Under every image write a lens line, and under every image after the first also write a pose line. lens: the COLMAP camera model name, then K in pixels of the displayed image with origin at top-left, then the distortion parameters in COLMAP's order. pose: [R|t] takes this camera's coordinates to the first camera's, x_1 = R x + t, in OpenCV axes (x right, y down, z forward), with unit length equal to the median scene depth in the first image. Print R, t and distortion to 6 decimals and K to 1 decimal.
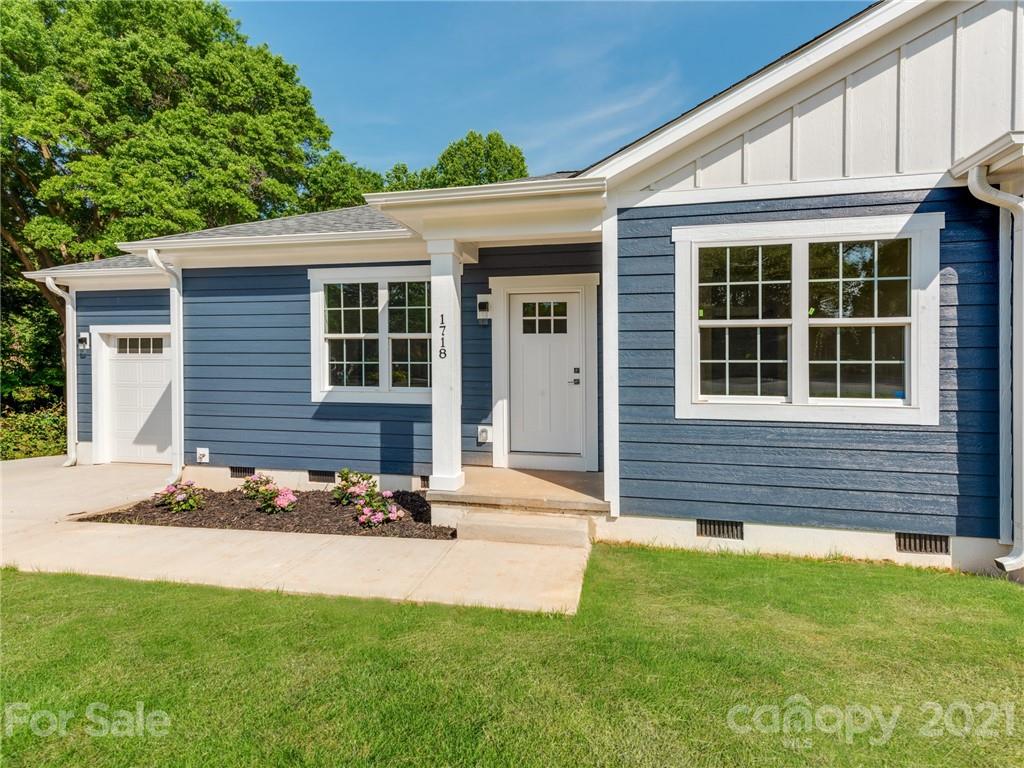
lens RADIAL K [[529.2, 0, 479.2], [0, 529.2, 367.1], [0, 0, 1]] dist [0.021406, -0.004584]
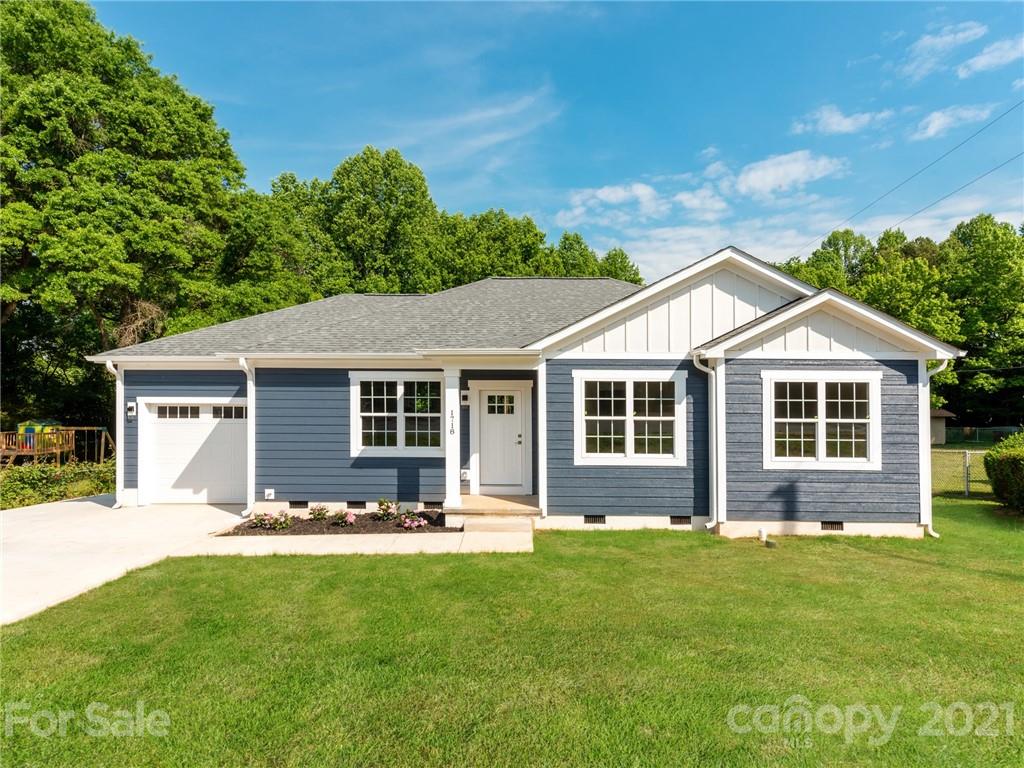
lens RADIAL K [[583.1, 0, 483.1], [0, 583.1, 387.2], [0, 0, 1]] dist [0.023726, -0.000072]
pose [[0.981163, 0.000633, 0.193181, -0.287866], [0.001330, 0.999949, -0.010032, -0.128907], [-0.193177, 0.010100, 0.981112, -0.804007]]
